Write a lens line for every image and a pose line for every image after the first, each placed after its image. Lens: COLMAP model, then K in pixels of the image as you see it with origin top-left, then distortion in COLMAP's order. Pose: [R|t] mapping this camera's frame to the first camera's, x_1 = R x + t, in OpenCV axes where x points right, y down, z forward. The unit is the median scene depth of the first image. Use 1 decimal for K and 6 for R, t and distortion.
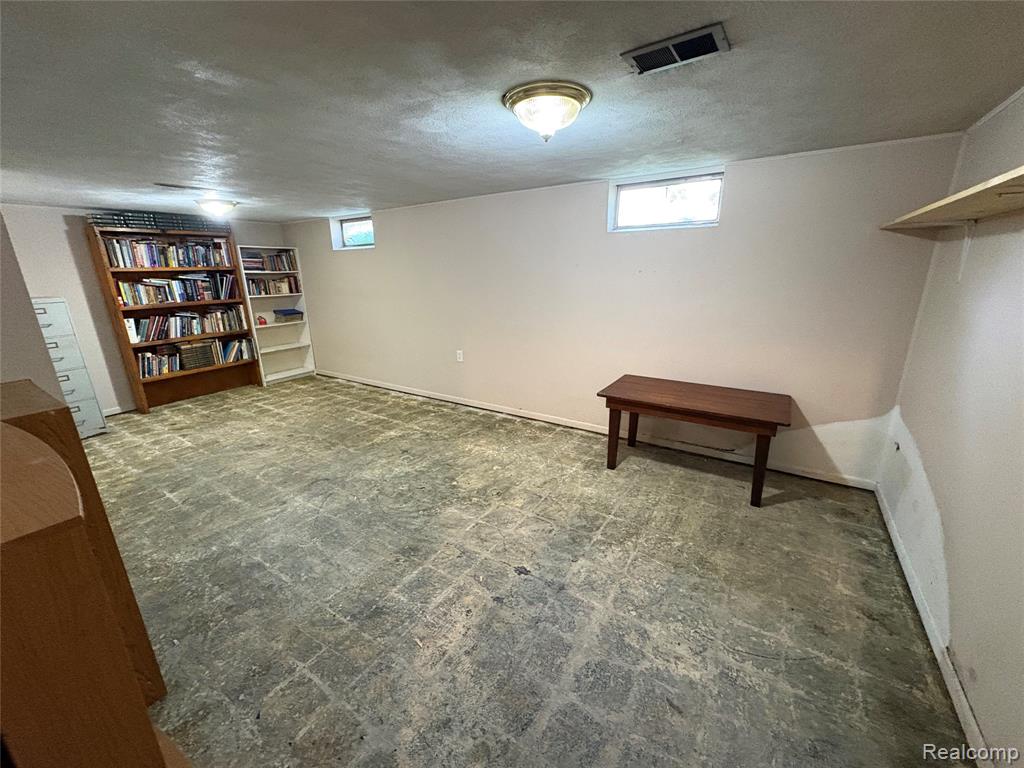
lens RADIAL K [[405.7, 0, 511.7], [0, 405.7, 383.9], [0, 0, 1]] dist [-0.002406, 0.000092]
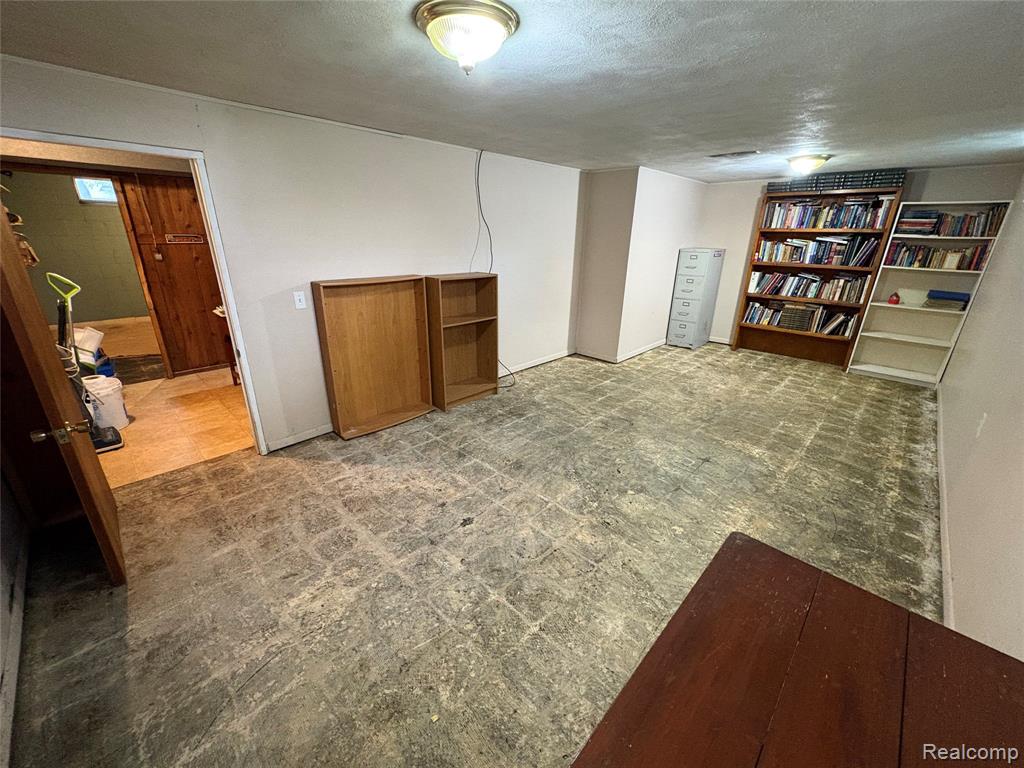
lens RADIAL K [[405.7, 0, 512.2], [0, 405.7, 382.4], [0, 0, 1]] dist [-0.002406, 0.000092]
pose [[-0.188054, 0.356552, -0.915154, 0.423917], [-0.283524, 0.872402, 0.398156, -0.156347], [0.940345, 0.334344, -0.062968, 0.531791]]
